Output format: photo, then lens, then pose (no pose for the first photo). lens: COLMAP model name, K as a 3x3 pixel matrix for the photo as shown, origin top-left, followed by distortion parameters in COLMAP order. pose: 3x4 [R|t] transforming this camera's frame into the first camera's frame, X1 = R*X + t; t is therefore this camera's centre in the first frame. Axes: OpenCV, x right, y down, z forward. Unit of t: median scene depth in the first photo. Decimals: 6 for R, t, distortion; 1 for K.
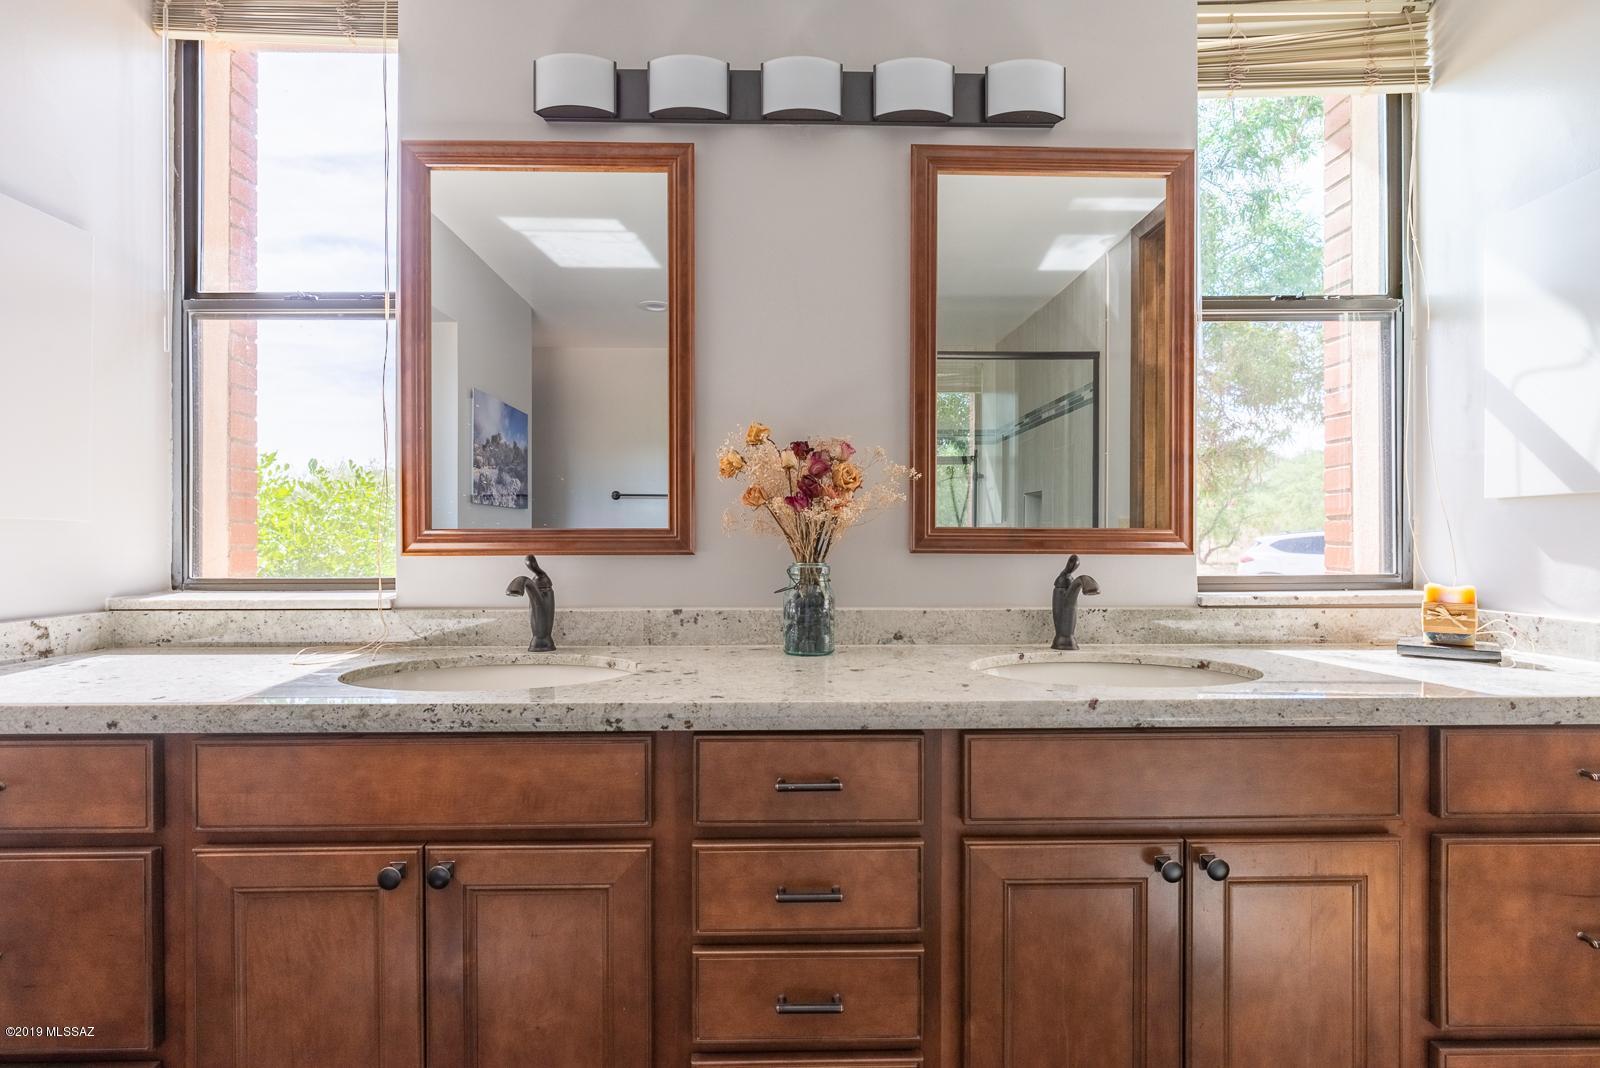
lens RADIAL K [[785.1, 0, 794.3], [0, 785.1, 539.9], [0, 0, 1]] dist [0.000500, 0.000923]
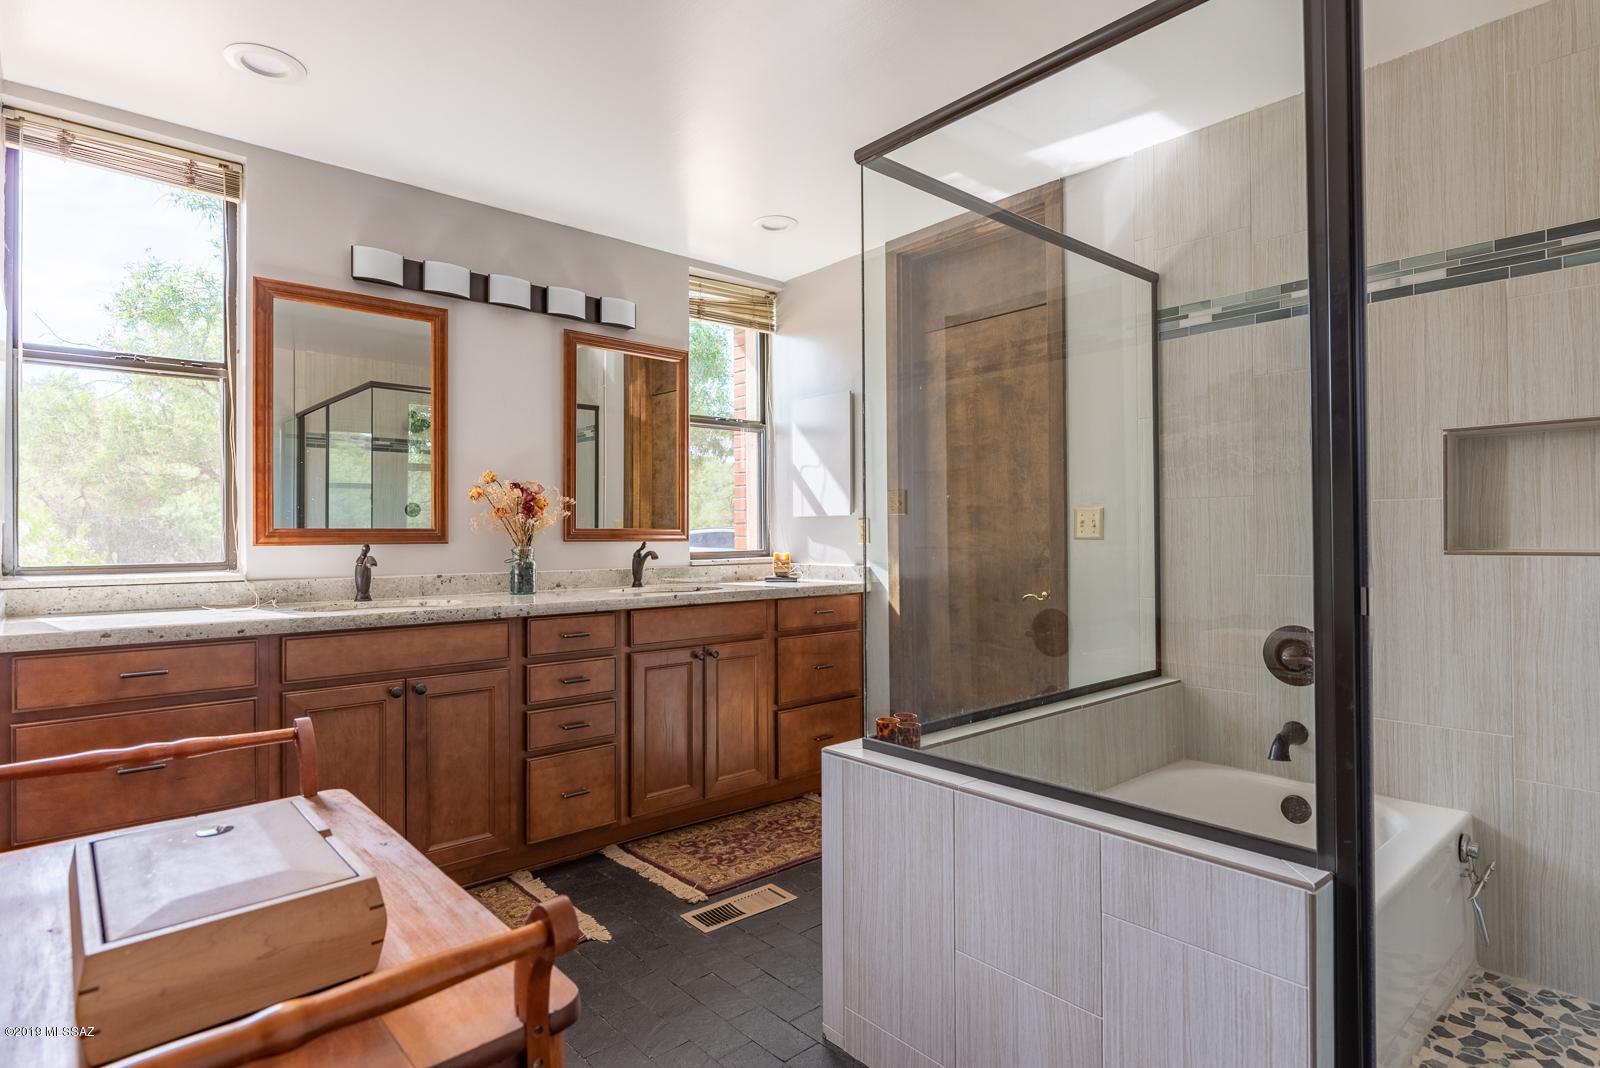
lens RADIAL K [[840.4, 0, 802.4], [0, 840.4, 530.9], [0, 0, 1]] dist [-0.002942, -0.000653]
pose [[0.758681, 0.000286, 0.651463, -0.787368], [0.004053, 0.999978, -0.005160, 0.003762], [-0.651450, 0.006555, 0.758663, -0.984823]]
